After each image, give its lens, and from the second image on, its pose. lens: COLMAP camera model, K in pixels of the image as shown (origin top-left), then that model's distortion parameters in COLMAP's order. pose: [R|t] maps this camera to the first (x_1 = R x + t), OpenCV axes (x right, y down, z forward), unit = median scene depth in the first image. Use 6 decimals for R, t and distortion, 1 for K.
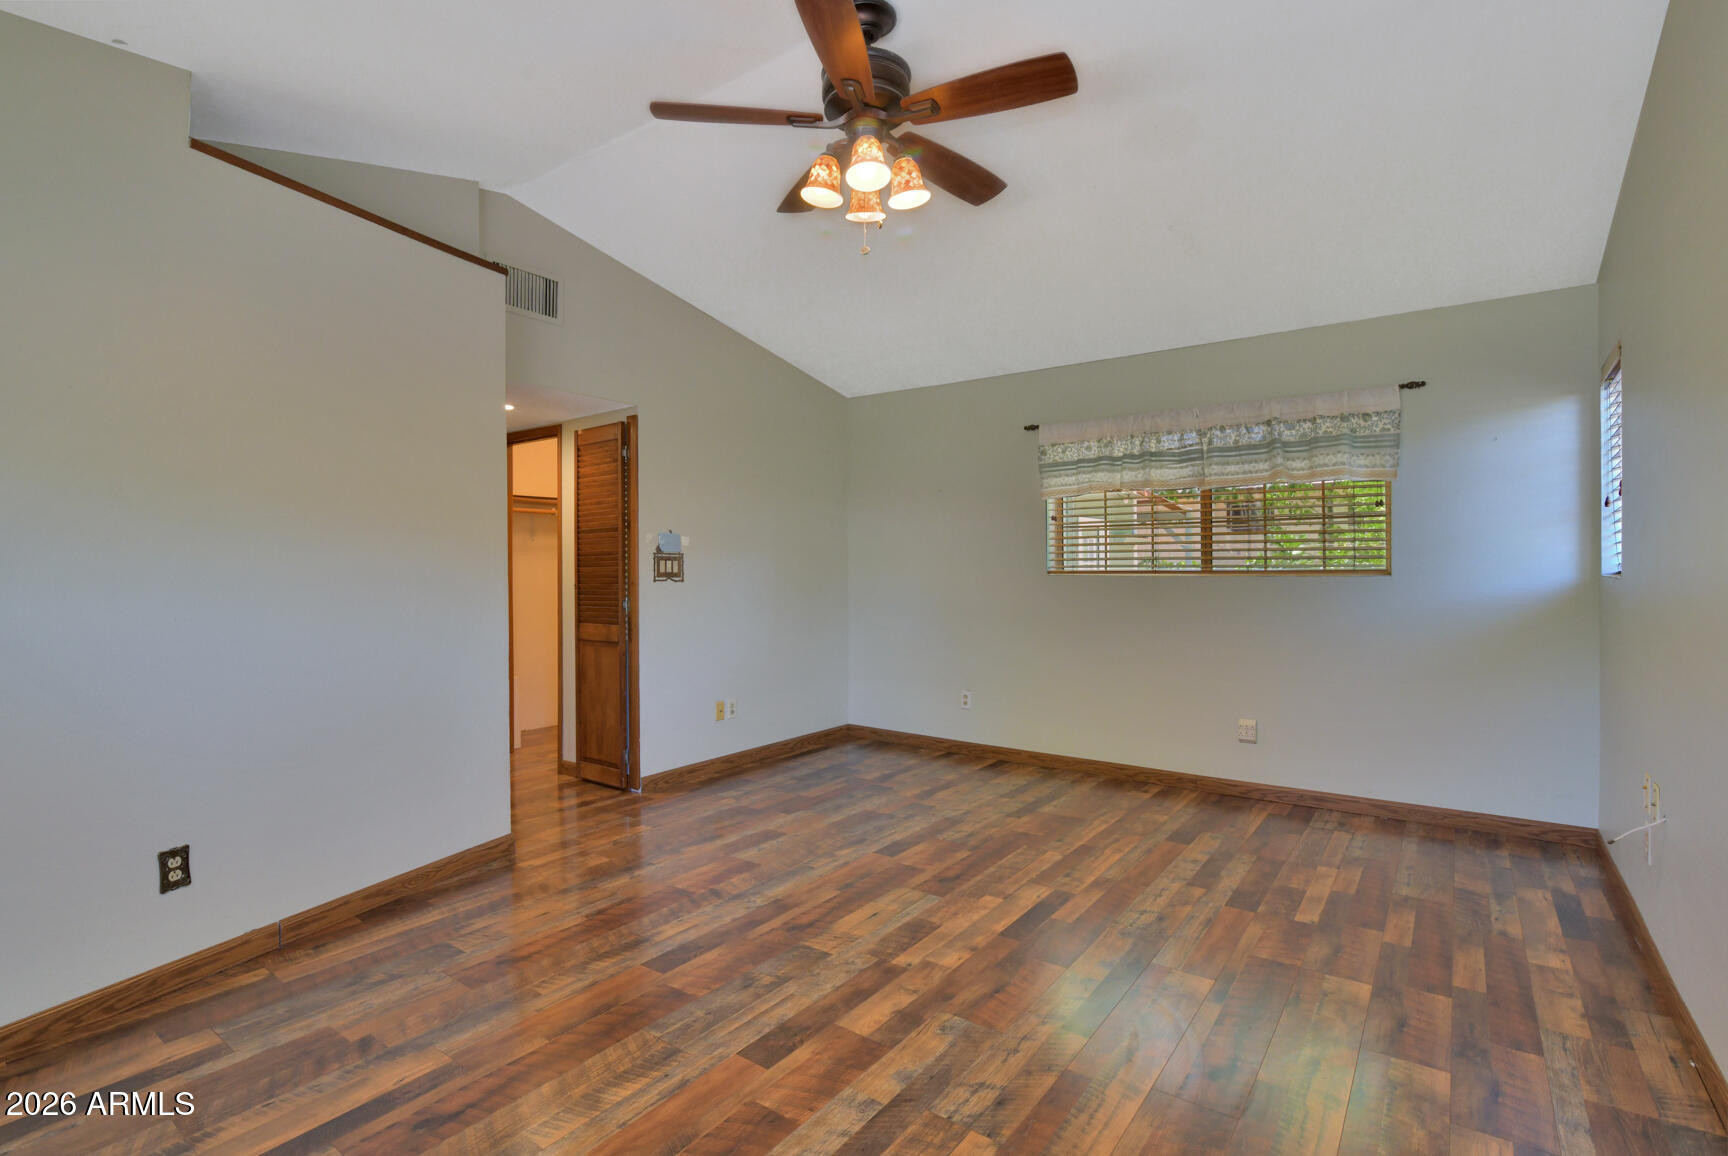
lens RADIAL K [[793.4, 0, 863.2], [0, 793.4, 577.8], [0, 0, 1]] dist [-0.020756, 0.001402]
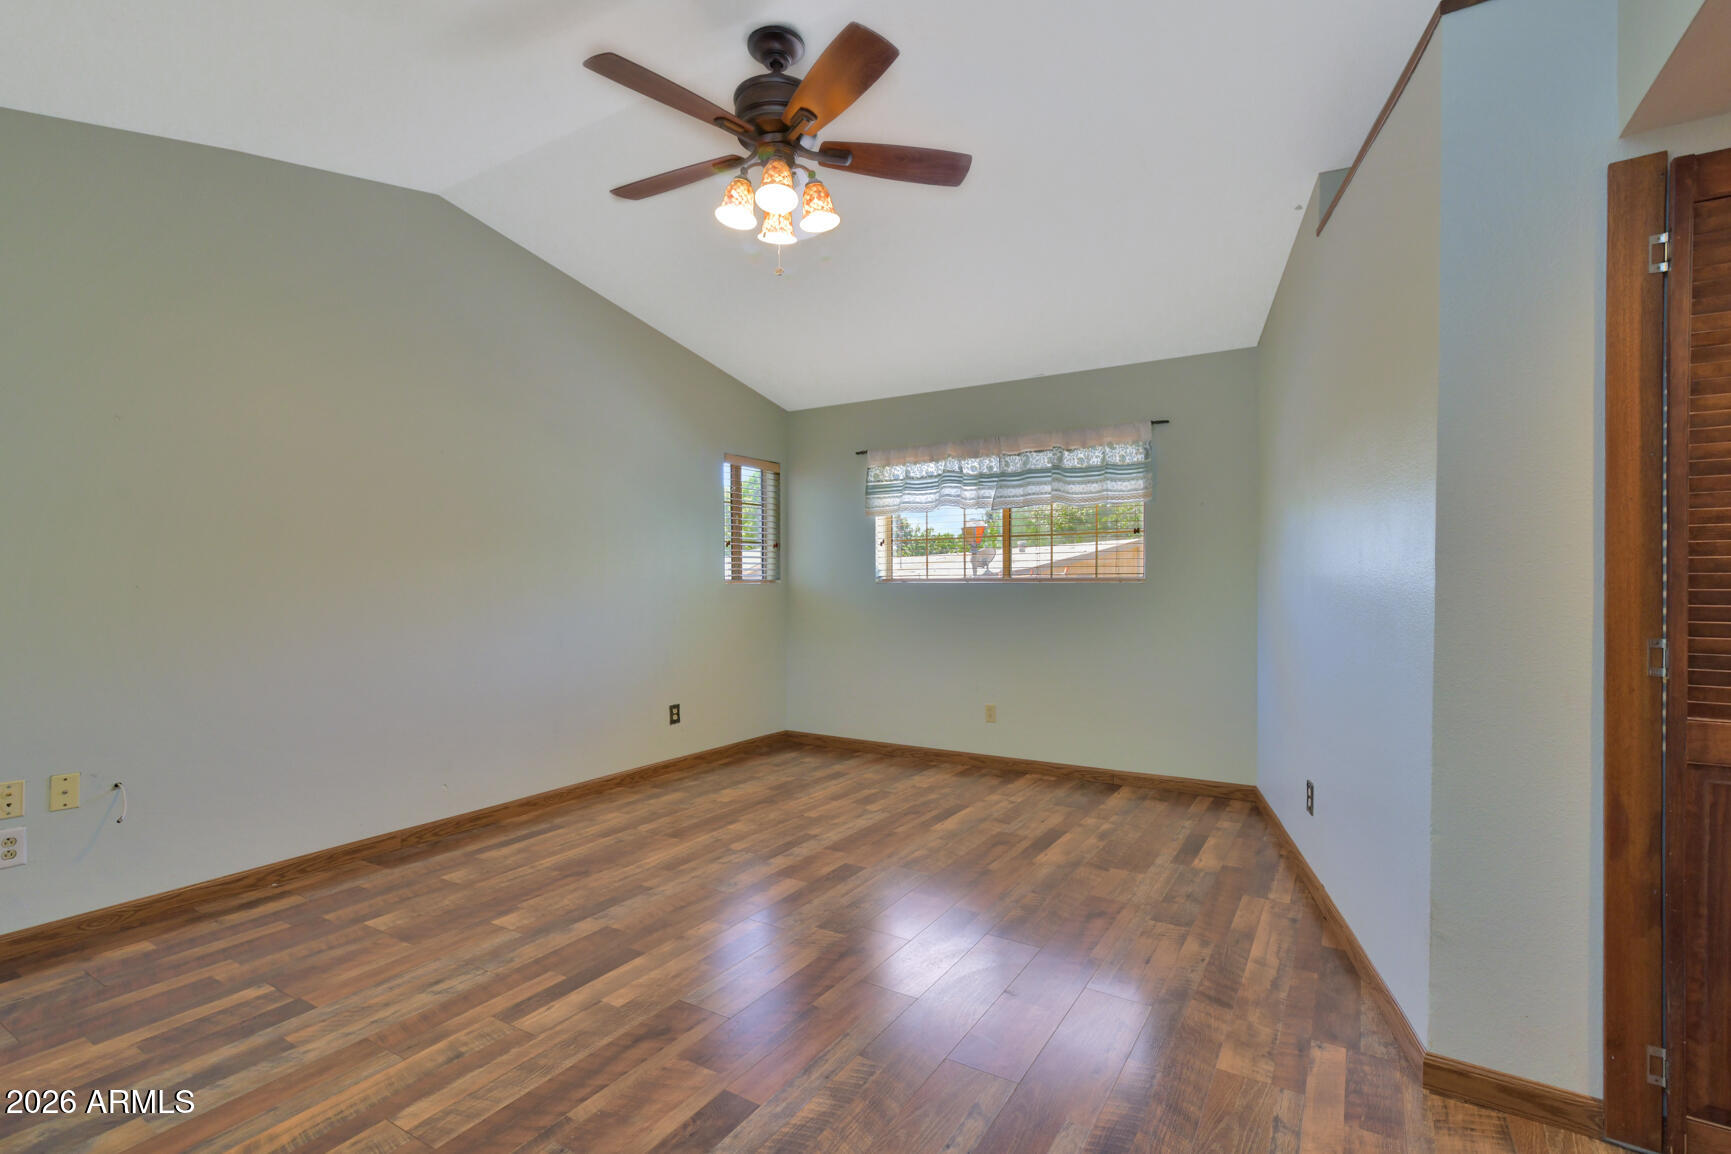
lens RADIAL K [[794.8, 0, 867.8], [0, 794.8, 578.1], [0, 0, 1]] dist [-0.020756, 0.001402]
pose [[-0.997012, 0.005548, -0.077046, -0.027573], [0.005126, 0.999971, 0.005672, -0.009343], [0.077075, 0.005260, -0.997011, 1.931126]]
